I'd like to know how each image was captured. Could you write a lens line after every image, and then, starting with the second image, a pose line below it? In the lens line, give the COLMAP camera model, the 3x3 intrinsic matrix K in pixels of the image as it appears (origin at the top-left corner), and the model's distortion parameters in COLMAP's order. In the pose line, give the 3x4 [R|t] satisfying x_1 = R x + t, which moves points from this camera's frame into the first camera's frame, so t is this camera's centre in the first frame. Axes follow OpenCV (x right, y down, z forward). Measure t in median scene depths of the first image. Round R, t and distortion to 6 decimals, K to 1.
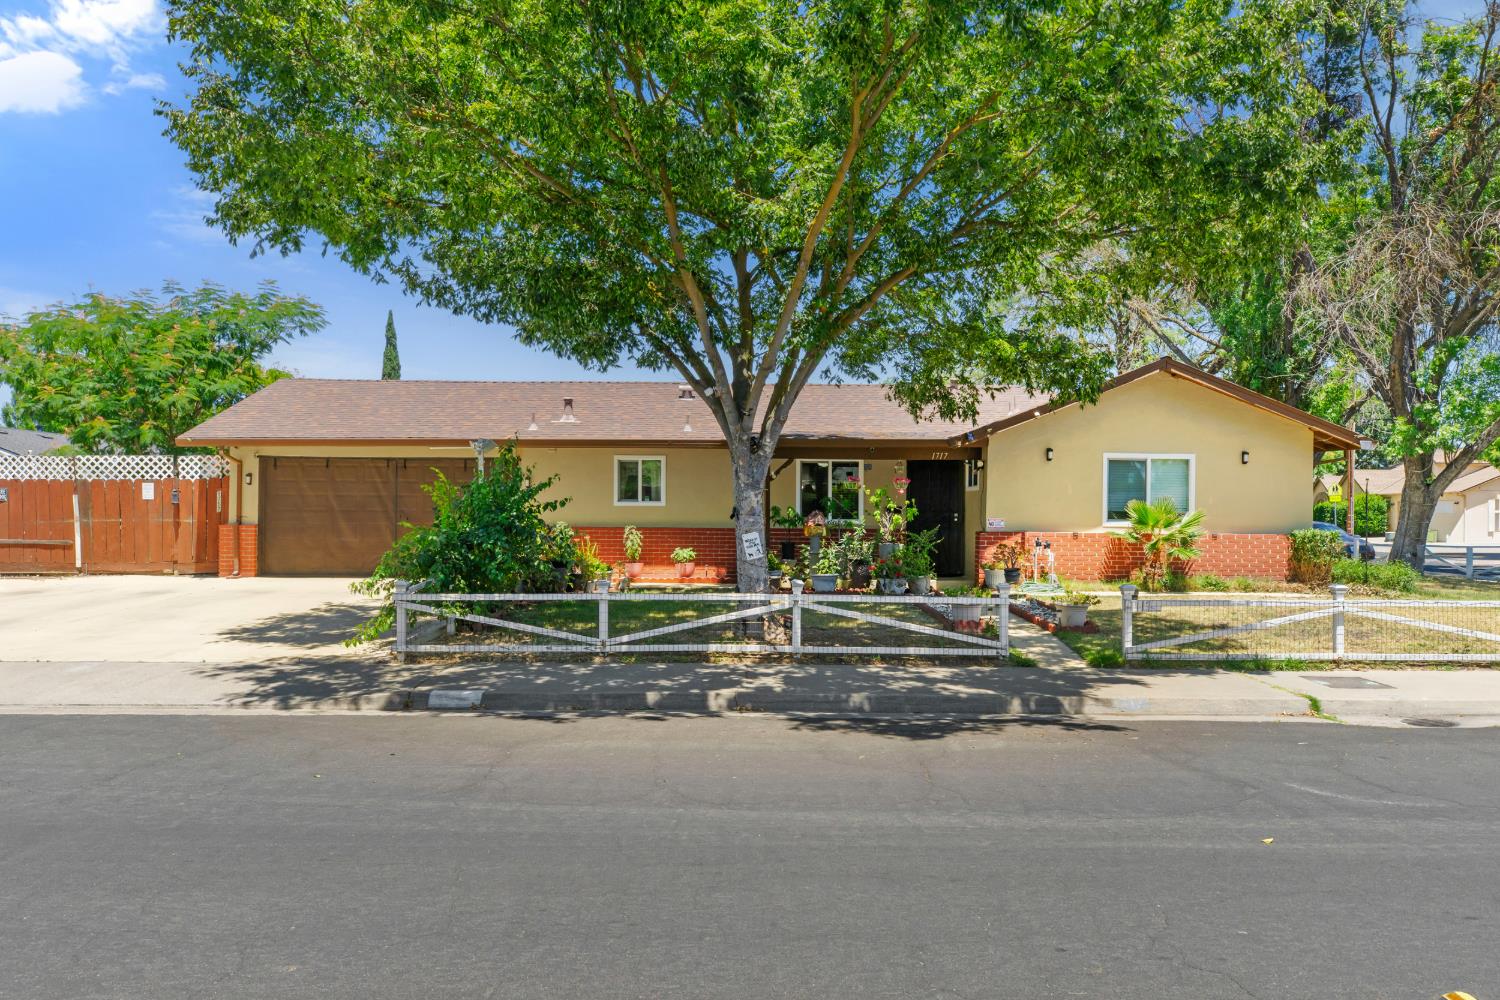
lens RADIAL K [[1044.9, 0, 750.0], [0, 1044.9, 500.0], [0, 0, 1]] dist [-0.004583, -0.001448]
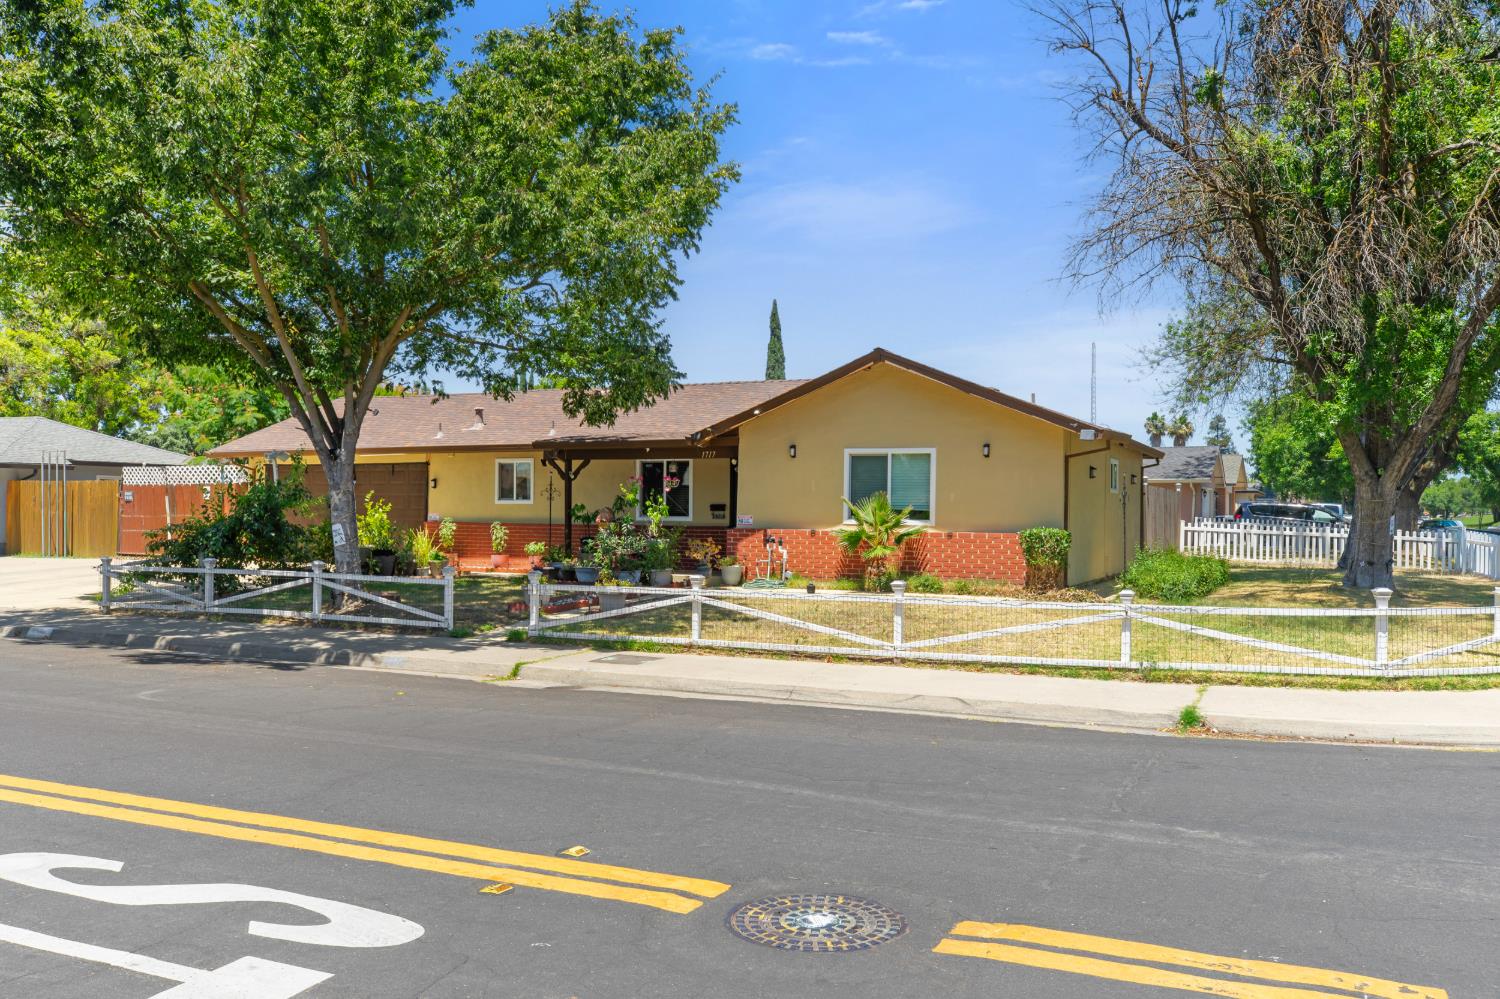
lens RADIAL K [[1227.5, 0, 750.0], [0, 1227.5, 499.5], [0, 0, 1]] dist [0.002014, 0.001291]
pose [[0.901938, -0.003341, -0.431852, 0.682215], [0.003045, 0.999994, -0.001377, 0.003306], [0.431854, -0.000073, 0.901943, -0.067861]]
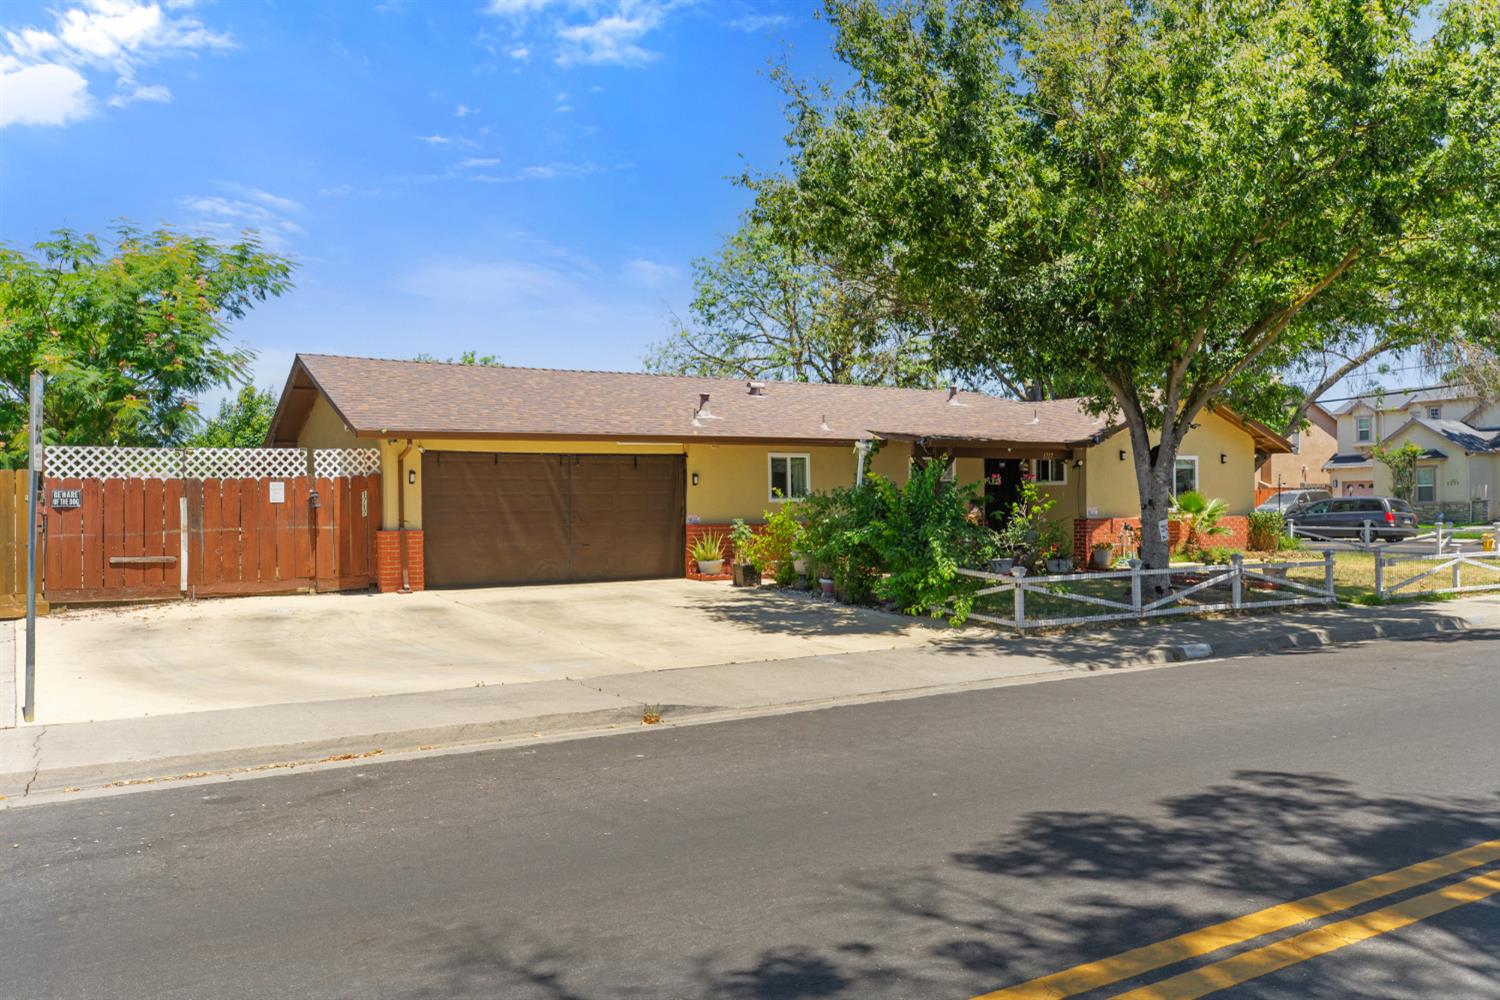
lens RADIAL K [[1175.9, 0, 751.5], [0, 1175.9, 541.2], [0, 0, 1]] dist [-0.032930, -0.001555]
pose [[0.856582, -0.030492, 0.515110, -0.733088], [0.010852, 0.999096, 0.041096, -0.003954], [-0.515897, -0.029612, 0.856139, 0.029165]]
